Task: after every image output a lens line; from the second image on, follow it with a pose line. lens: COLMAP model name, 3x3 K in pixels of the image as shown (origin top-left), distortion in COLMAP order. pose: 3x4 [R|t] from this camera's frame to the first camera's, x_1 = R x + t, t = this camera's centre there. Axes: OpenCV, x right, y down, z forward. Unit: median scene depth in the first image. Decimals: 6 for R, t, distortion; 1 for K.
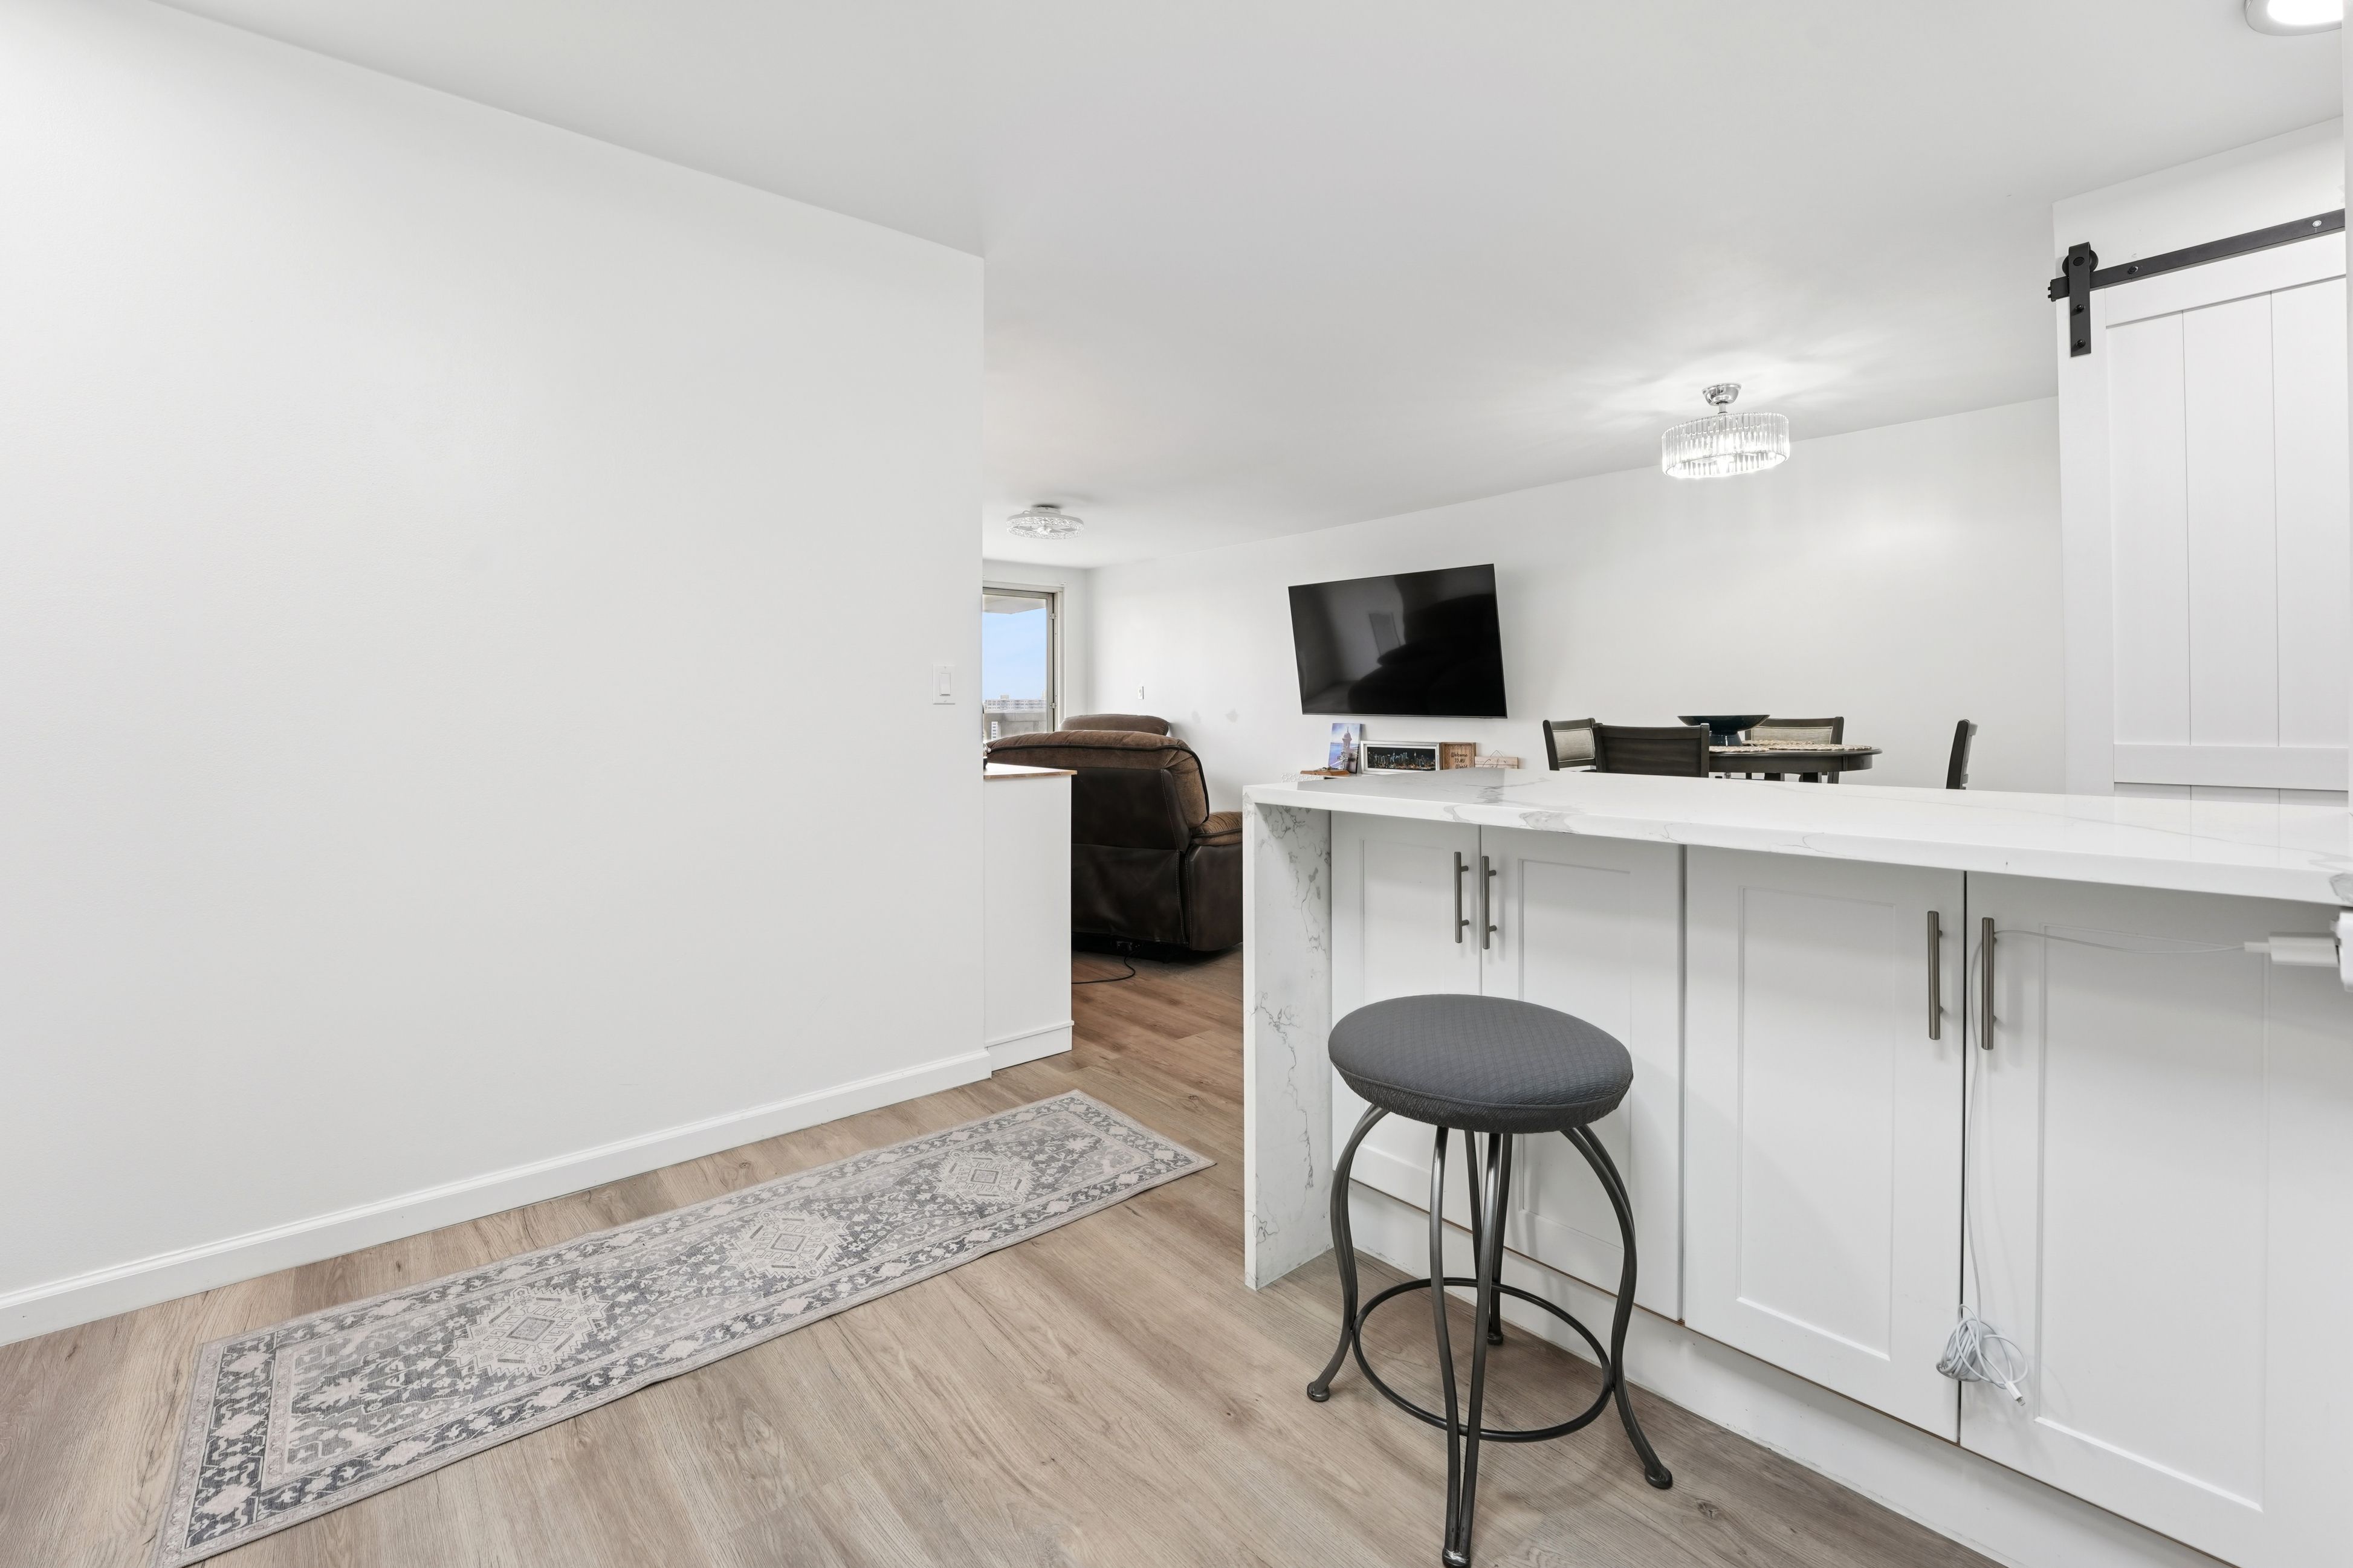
lens RADIAL K [[978.3, 0, 1186.9], [0, 978.3, 731.3], [0, 0, 1]] dist [-0.032519, 0.000740]
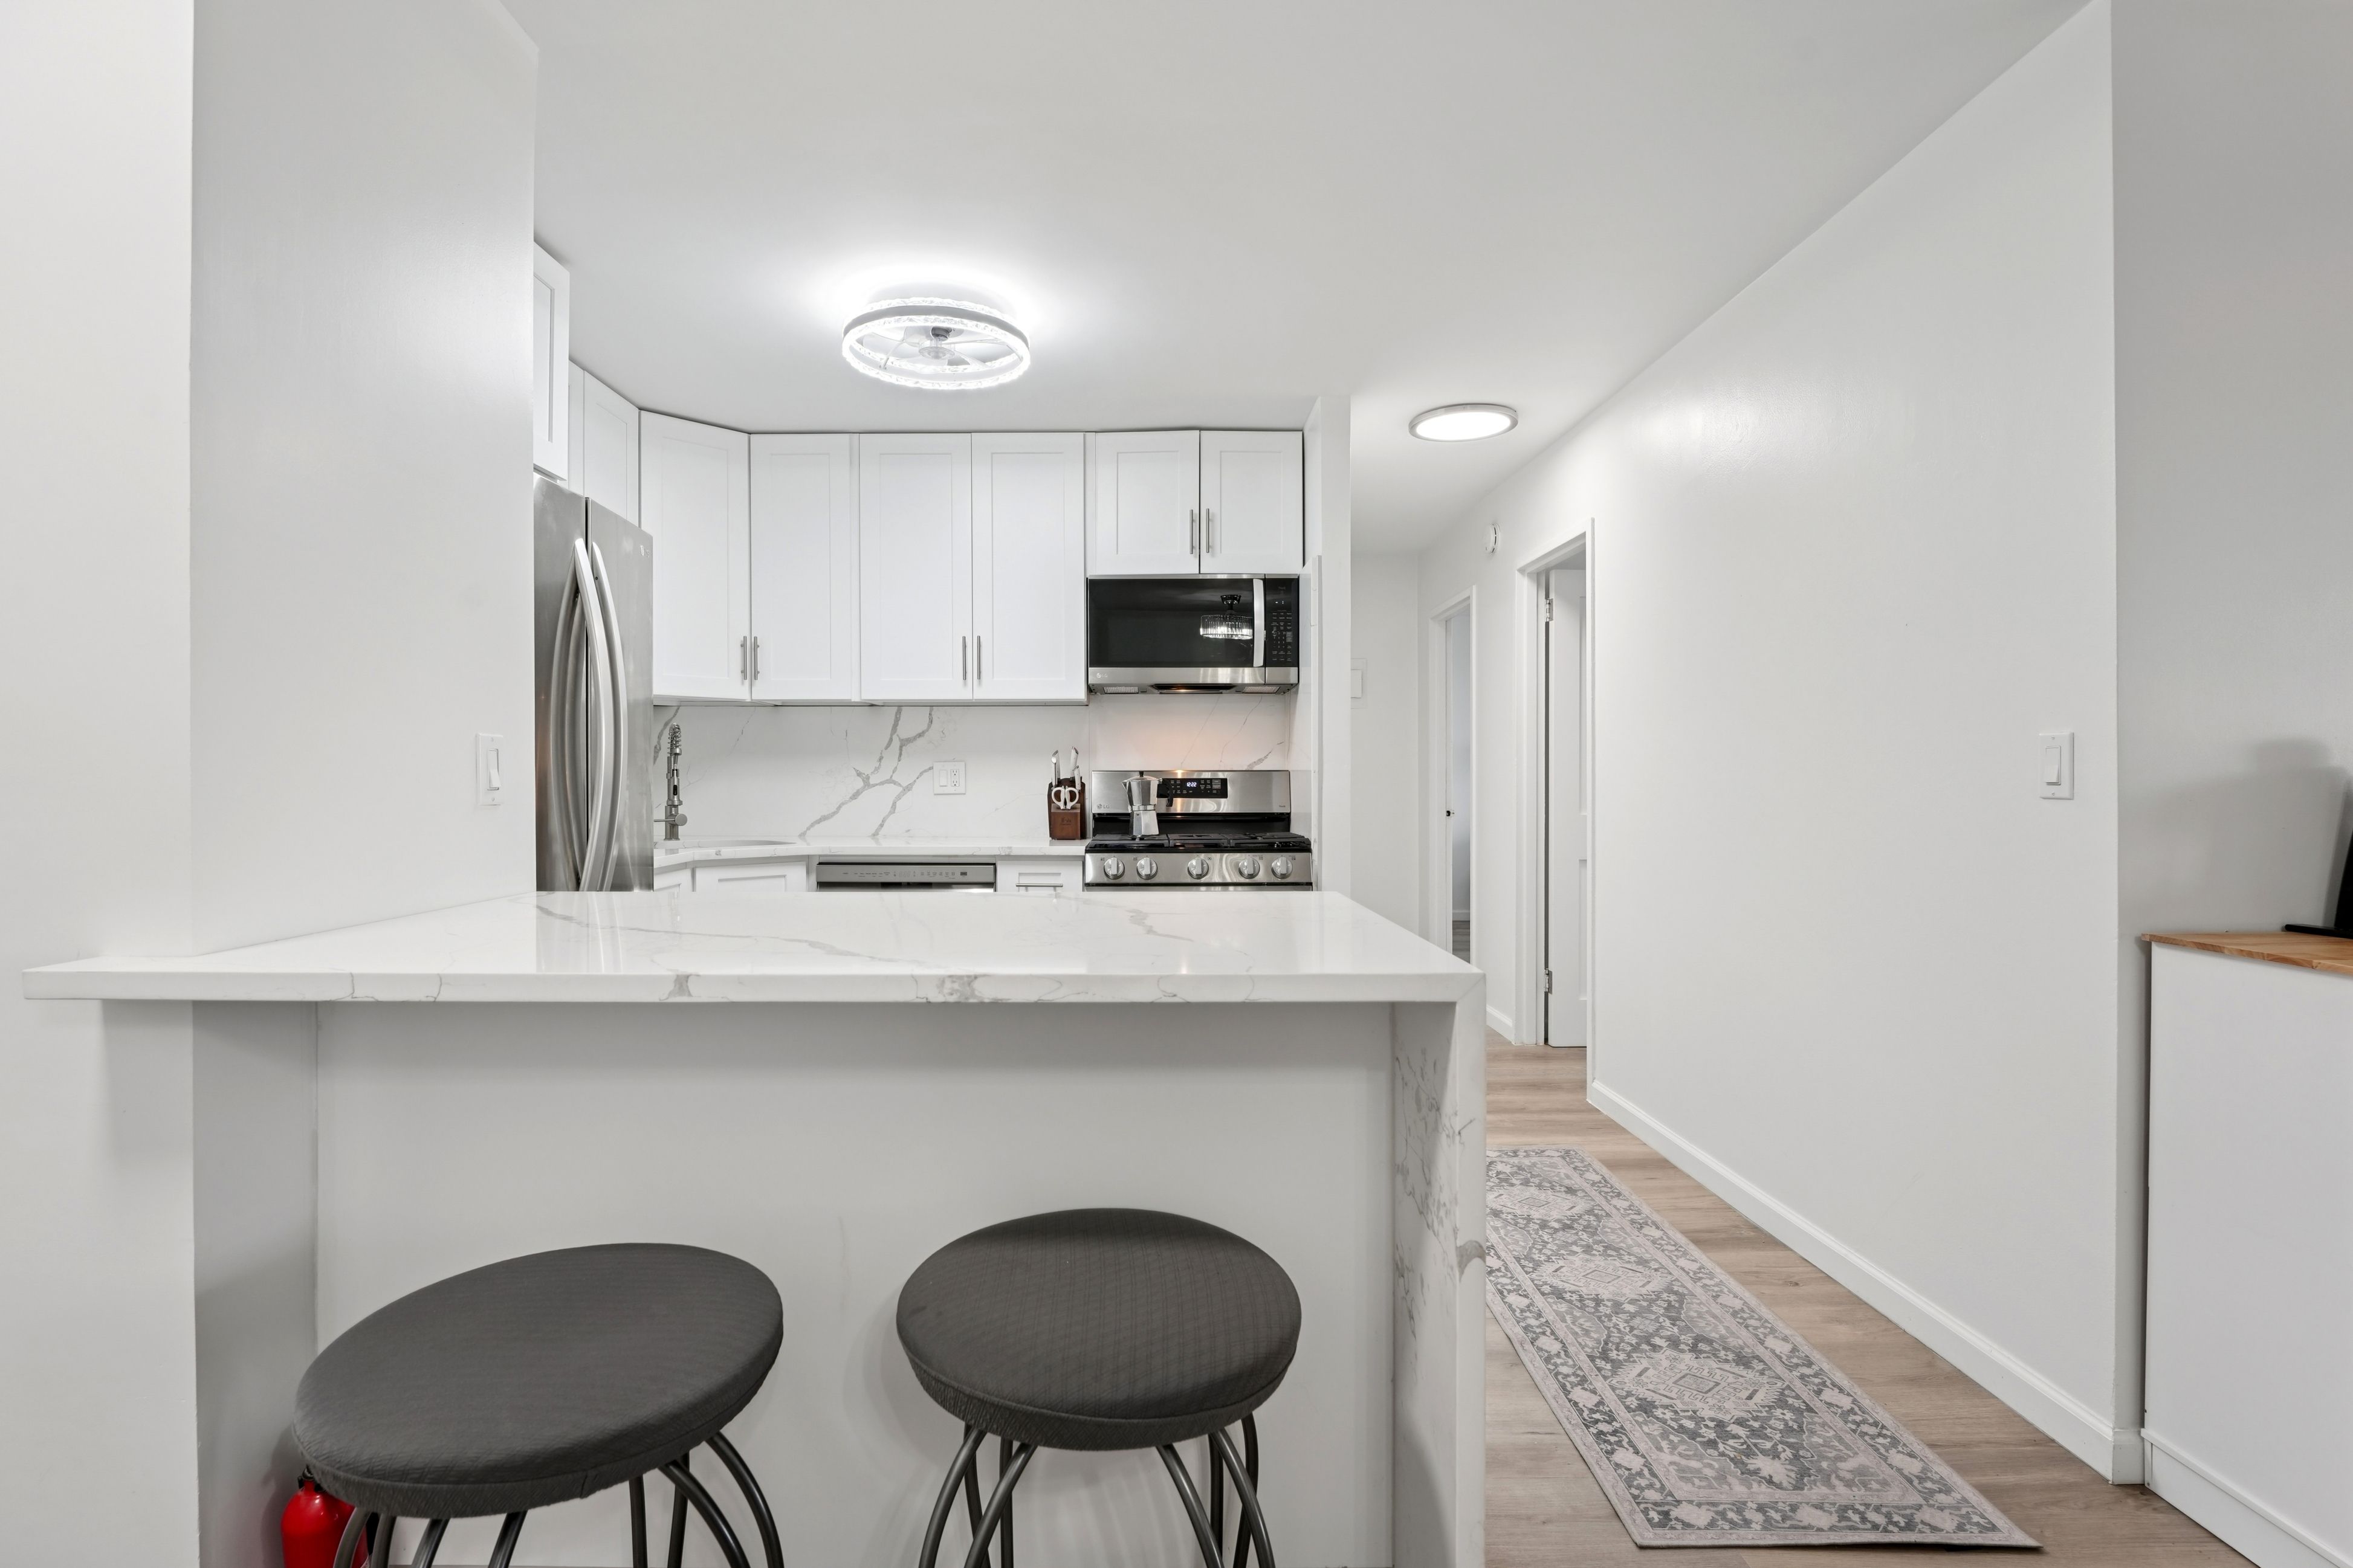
lens RADIAL K [[1130.0, 0, 1133.4], [0, 1130.0, 781.7], [0, 0, 1]] dist [-0.012994, -0.000241]
pose [[-0.664126, 0.007546, -0.747582, 0.812761], [-0.015870, 0.999581, 0.024188, -0.058372], [0.747452, 0.027928, -0.663729, 1.279515]]
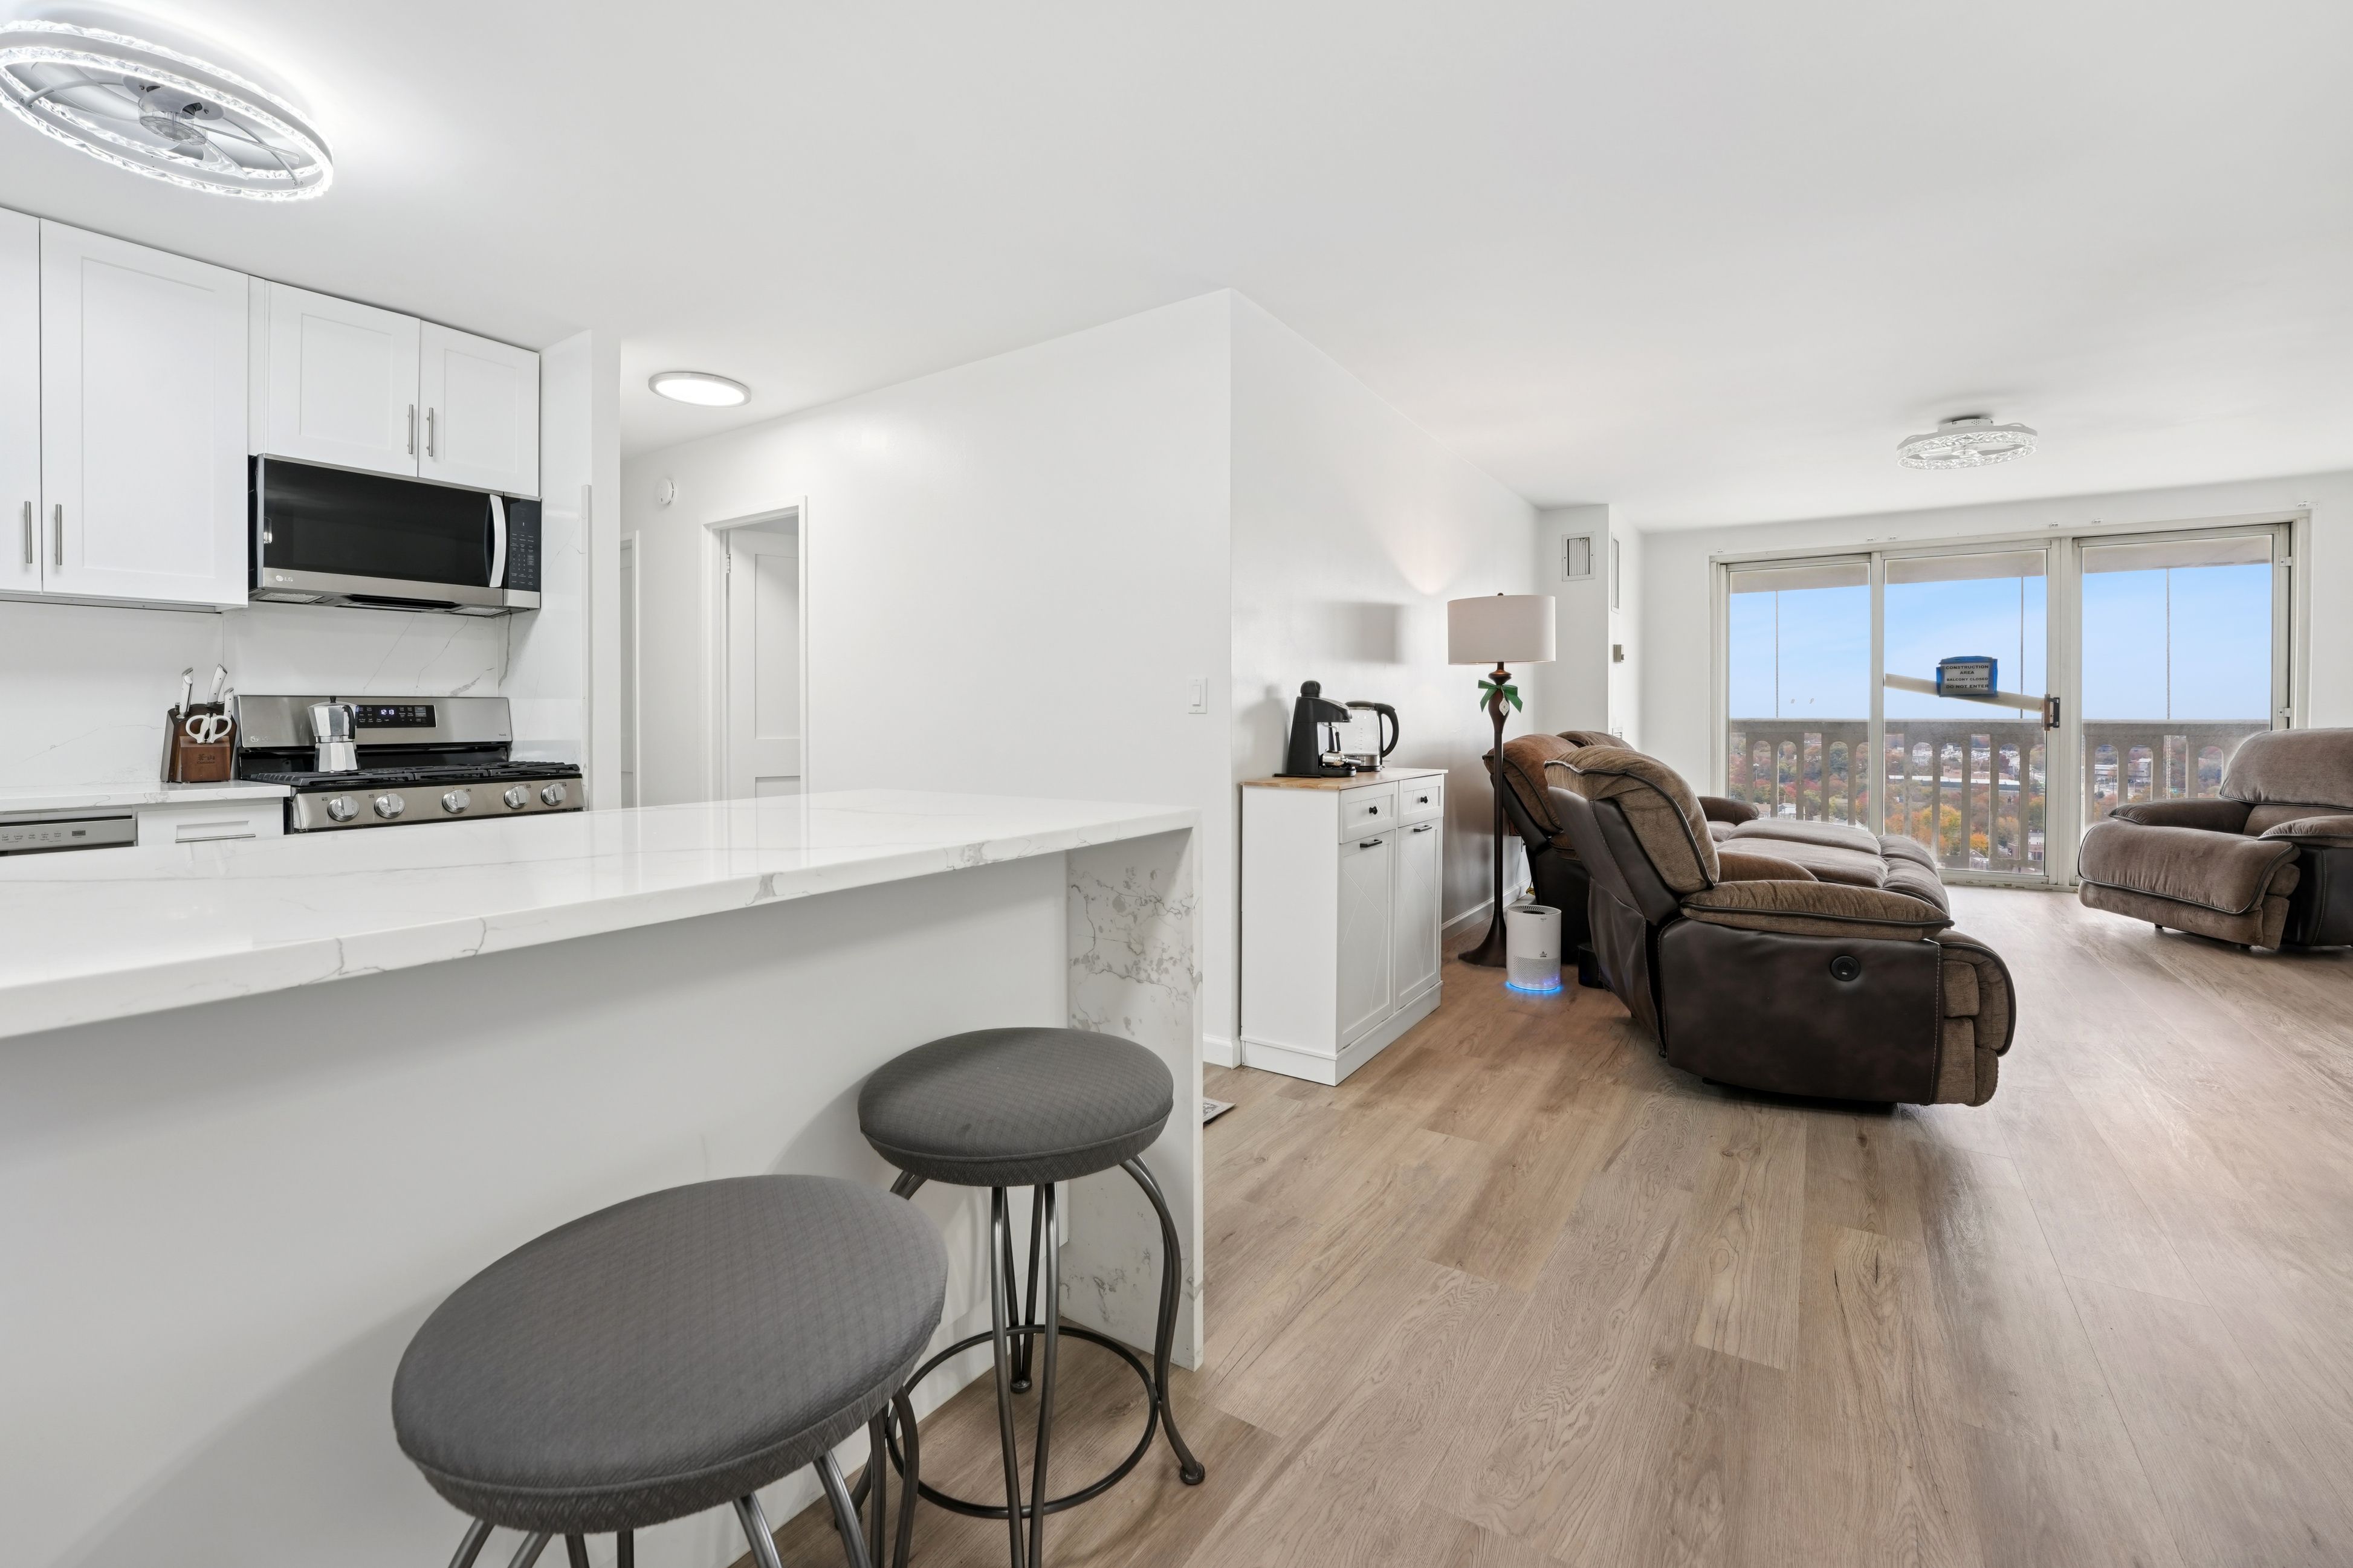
lens RADIAL K [[982.3, 0, 1171.5], [0, 982.3, 732.1], [0, 0, 1]] dist [-0.027639, 0.004054]
pose [[0.259060, 0.019842, -0.965657, 1.025566], [-0.023715, 0.999618, 0.014178, -0.027430], [0.965570, 0.019228, 0.259431, 0.843517]]
